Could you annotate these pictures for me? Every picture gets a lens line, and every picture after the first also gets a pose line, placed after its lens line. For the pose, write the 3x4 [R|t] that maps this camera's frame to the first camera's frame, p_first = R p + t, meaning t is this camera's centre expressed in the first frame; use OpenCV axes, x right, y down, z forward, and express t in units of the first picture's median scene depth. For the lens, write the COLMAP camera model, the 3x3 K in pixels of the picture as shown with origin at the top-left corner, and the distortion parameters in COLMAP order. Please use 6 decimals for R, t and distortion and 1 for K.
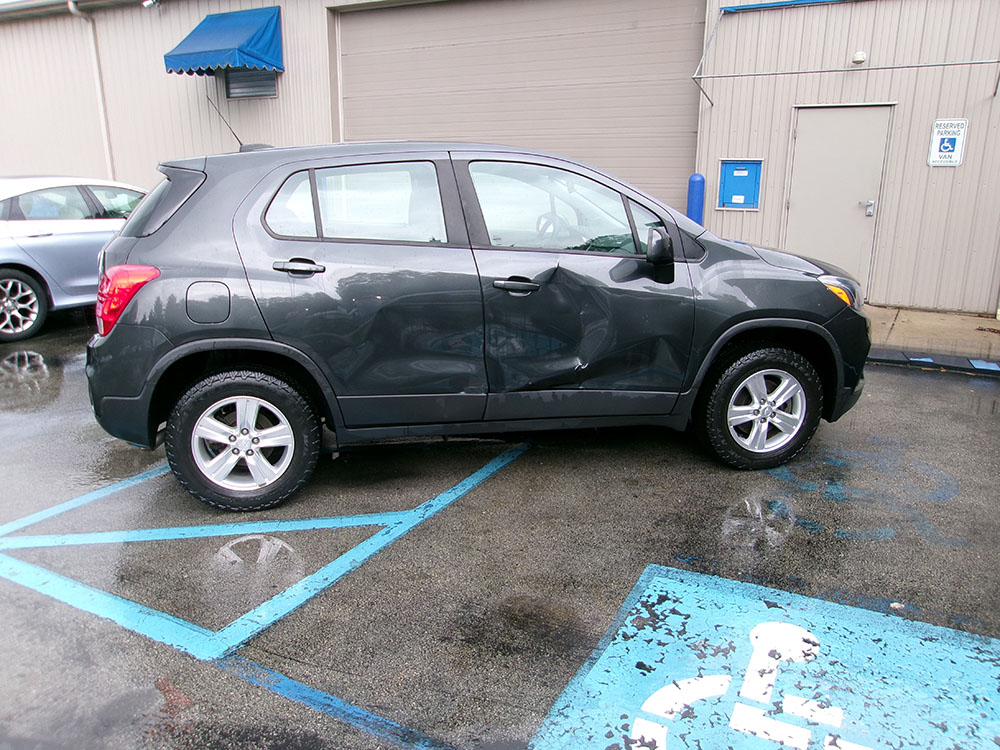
lens RADIAL K [[768.9, 0, 507.8], [0, 768.9, 371.8], [0, 0, 1]] dist [-0.025996, 0.049479]
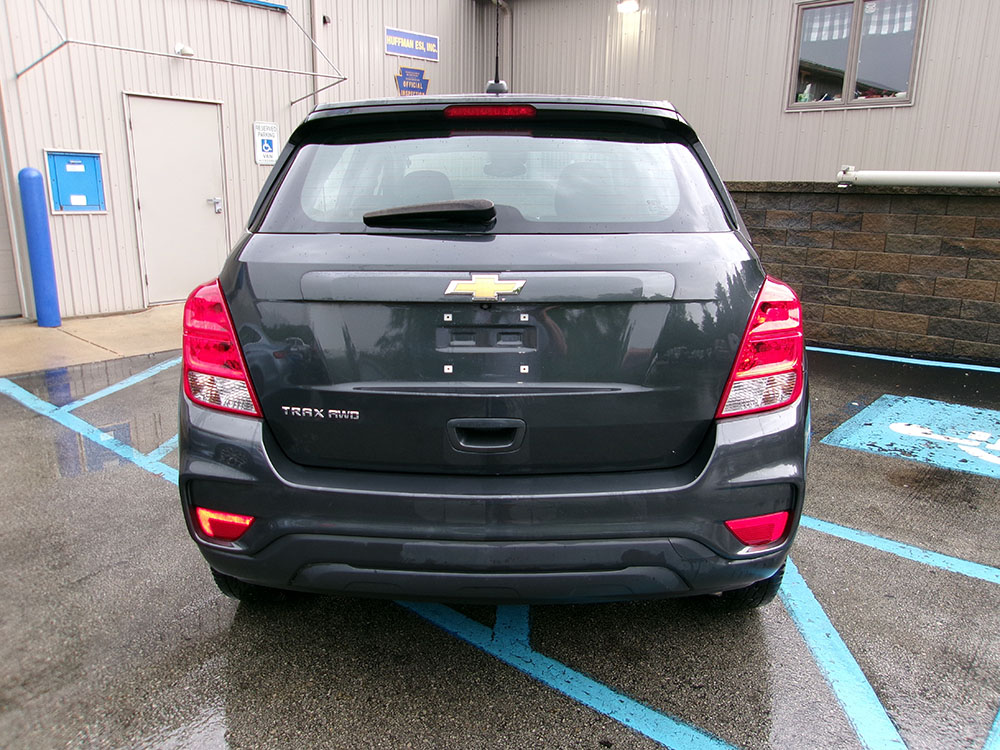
lens RADIAL K [[768.9, 0, 507.8], [0, 768.9, 371.8], [0, 0, 1]] dist [-0.025996, 0.049479]
pose [[0.245498, -0.230161, 0.941678, -1.284994], [0.242374, 0.955126, 0.170261, -0.250931], [-0.938608, 0.186439, 0.290267, 1.175117]]
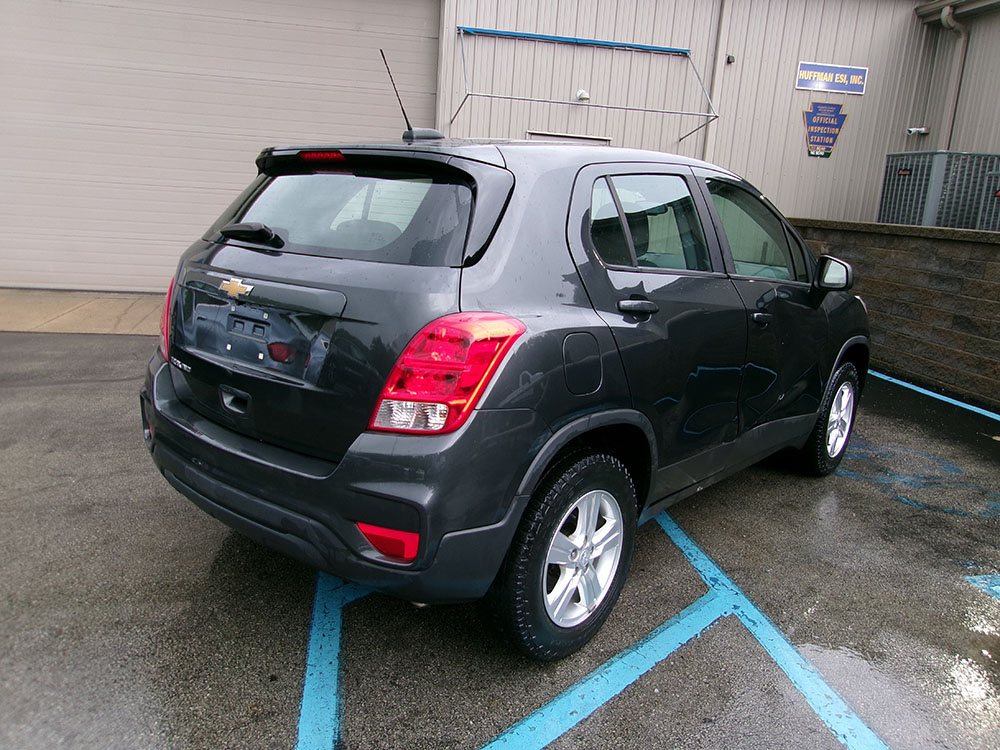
lens RADIAL K [[768.9, 0, 507.8], [0, 768.9, 371.8], [0, 0, 1]] dist [-0.025996, 0.049479]
pose [[0.790197, -0.089982, 0.606211, -0.978482], [0.098558, 0.994946, 0.019213, -0.118543], [-0.604876, 0.044565, 0.795072, 0.563914]]
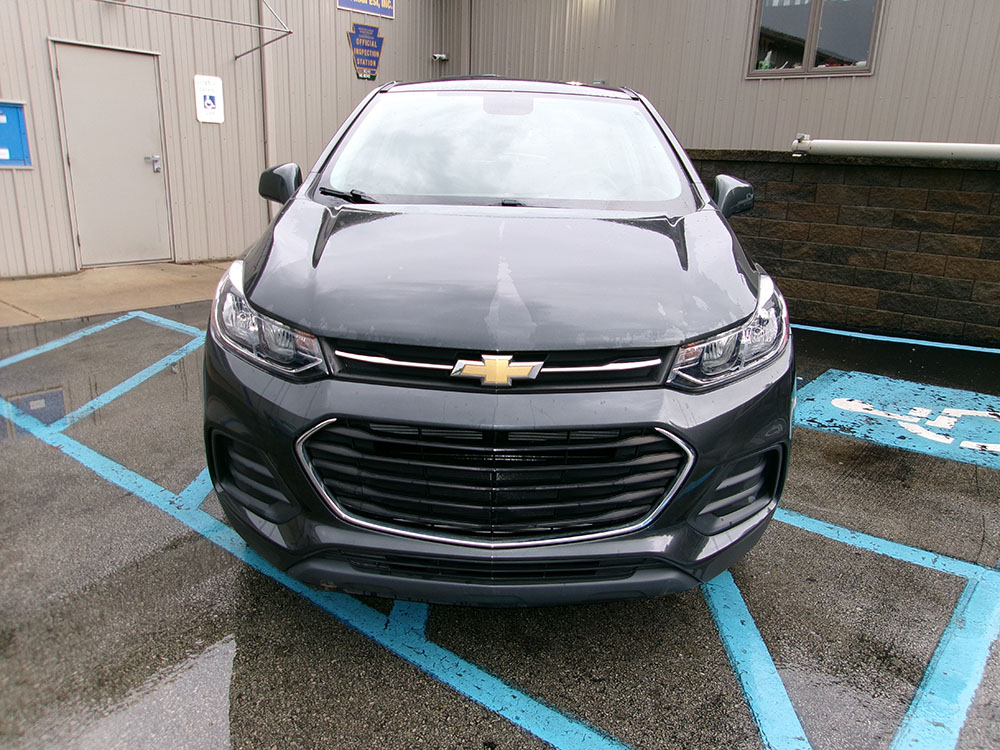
lens RADIAL K [[768.9, 0, 507.8], [0, 768.9, 371.8], [0, 0, 1]] dist [-0.025996, 0.049479]
pose [[0.211080, -0.263521, 0.941277, -1.208838], [0.224624, 0.950279, 0.215670, -0.221810], [-0.951309, 0.165910, 0.259778, 1.126874]]
